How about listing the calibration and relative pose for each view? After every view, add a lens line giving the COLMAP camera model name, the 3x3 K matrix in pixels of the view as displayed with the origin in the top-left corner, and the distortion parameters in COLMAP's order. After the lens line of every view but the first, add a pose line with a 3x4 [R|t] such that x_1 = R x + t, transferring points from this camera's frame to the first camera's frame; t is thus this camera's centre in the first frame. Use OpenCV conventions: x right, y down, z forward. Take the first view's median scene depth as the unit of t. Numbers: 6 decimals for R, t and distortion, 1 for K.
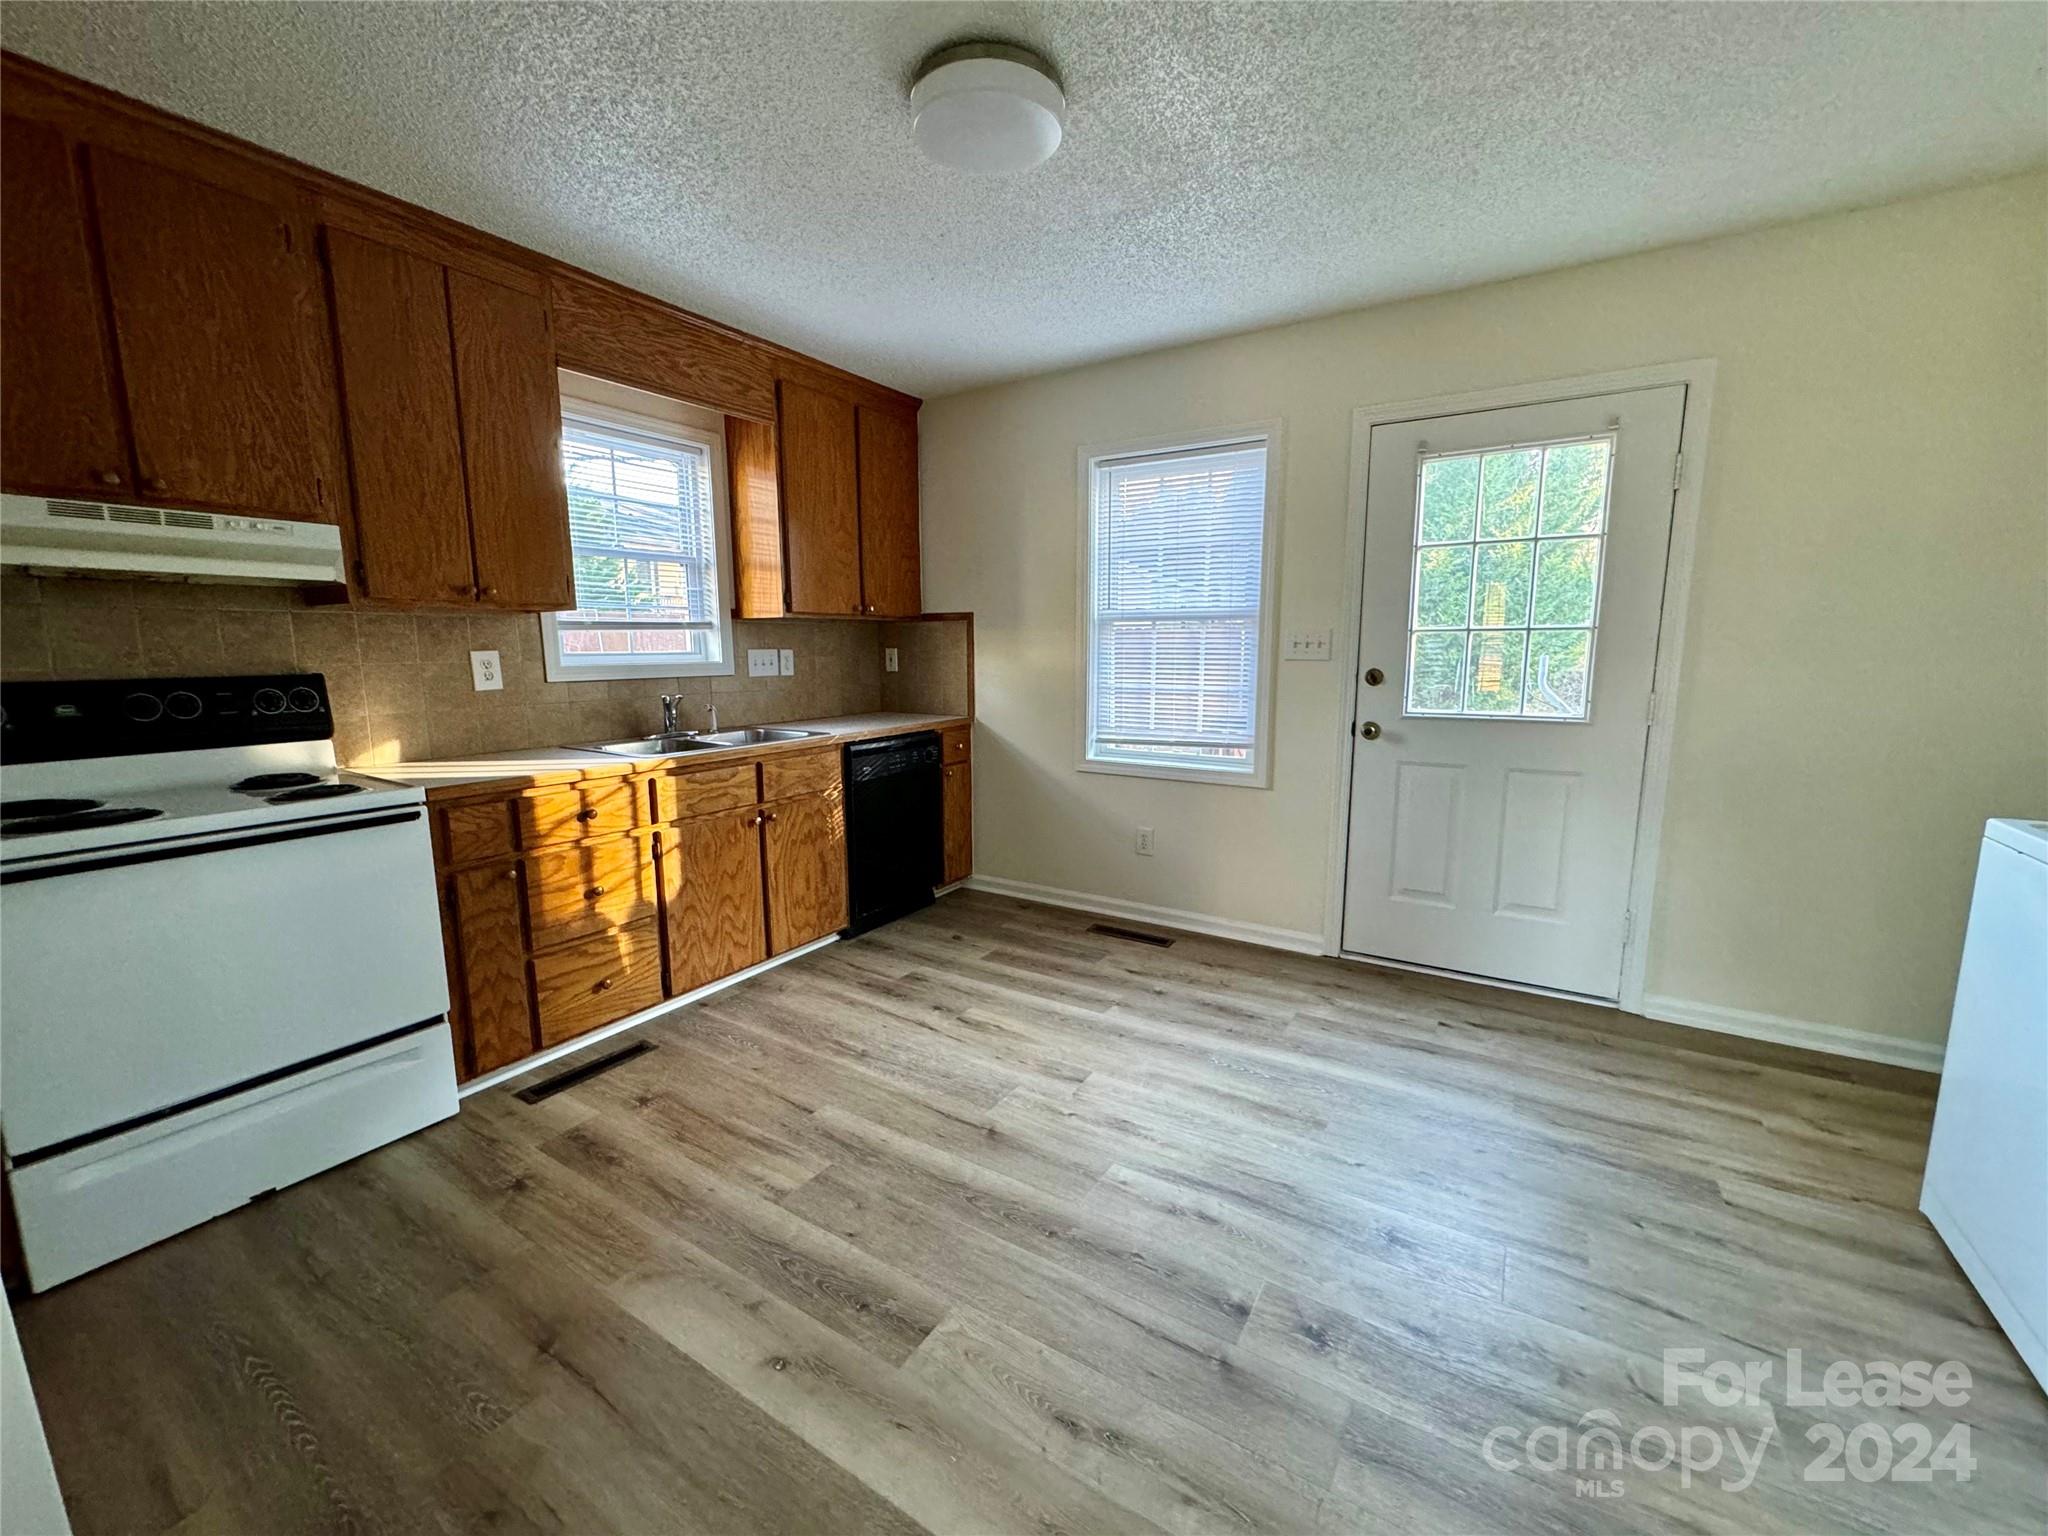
lens RADIAL K [[816.8, 0, 1026.8], [0, 816.8, 771.8], [0, 0, 1]] dist [-0.002375, 0.000208]
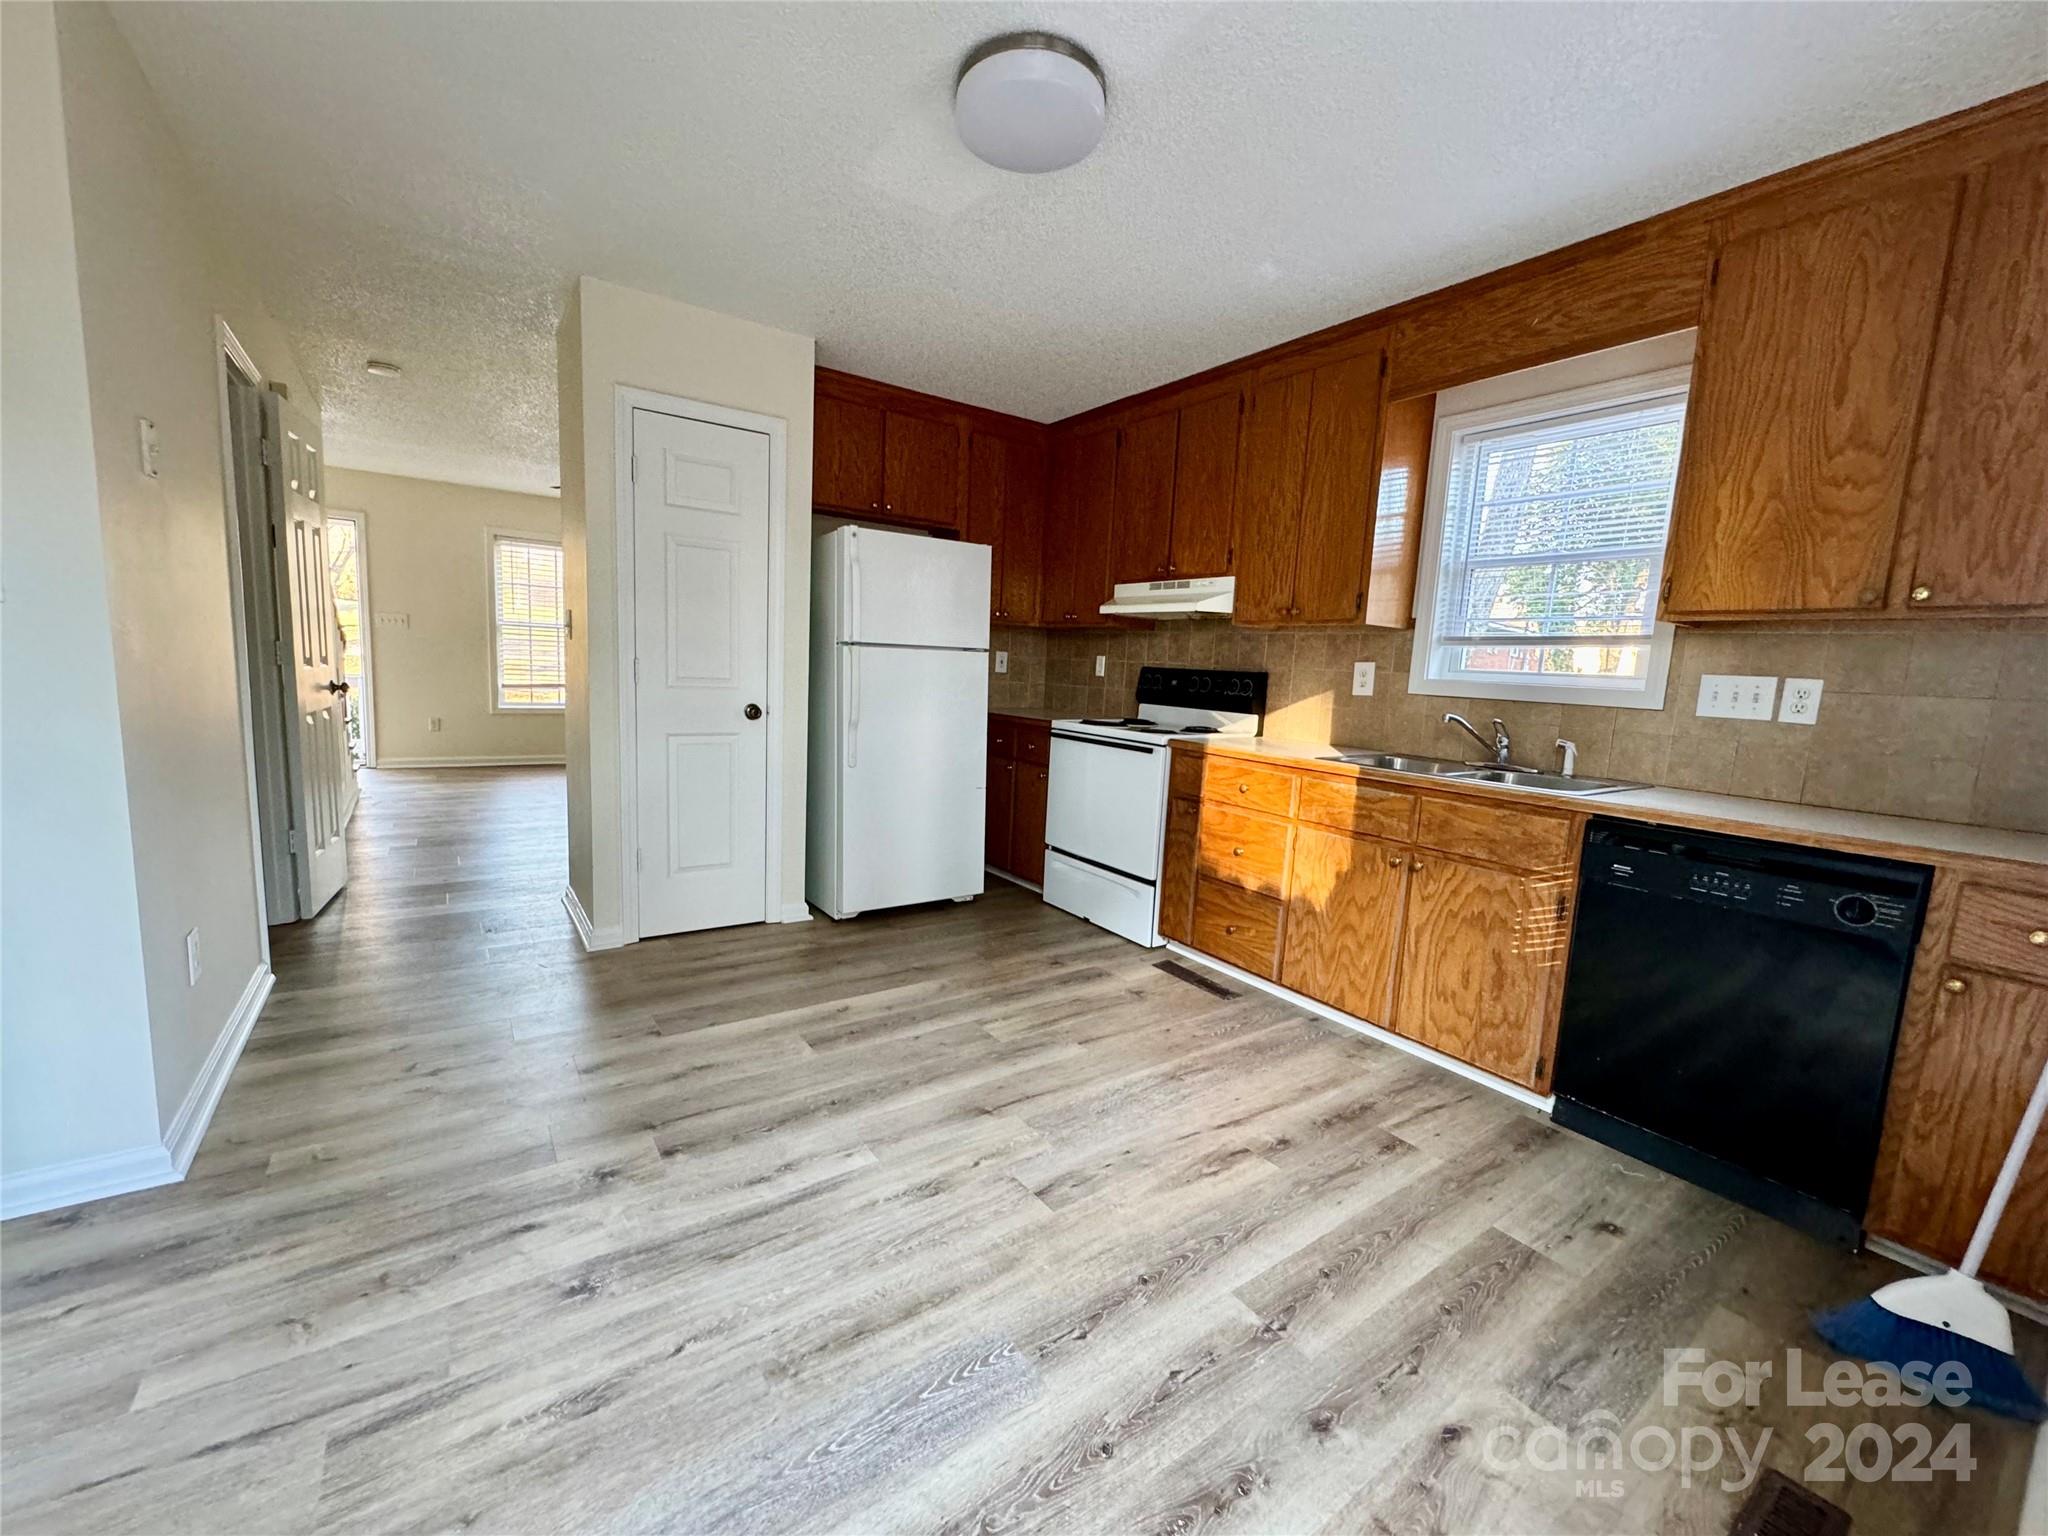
lens RADIAL K [[816.8, 0, 1021.1], [0, 816.8, 771.8], [0, 0, 1]] dist [-0.002375, 0.000208]
pose [[-0.386720, 0.105959, -0.916090, 0.686114], [-0.192453, 0.962232, 0.192538, -0.137082], [0.901892, 0.250763, -0.351722, 1.083525]]
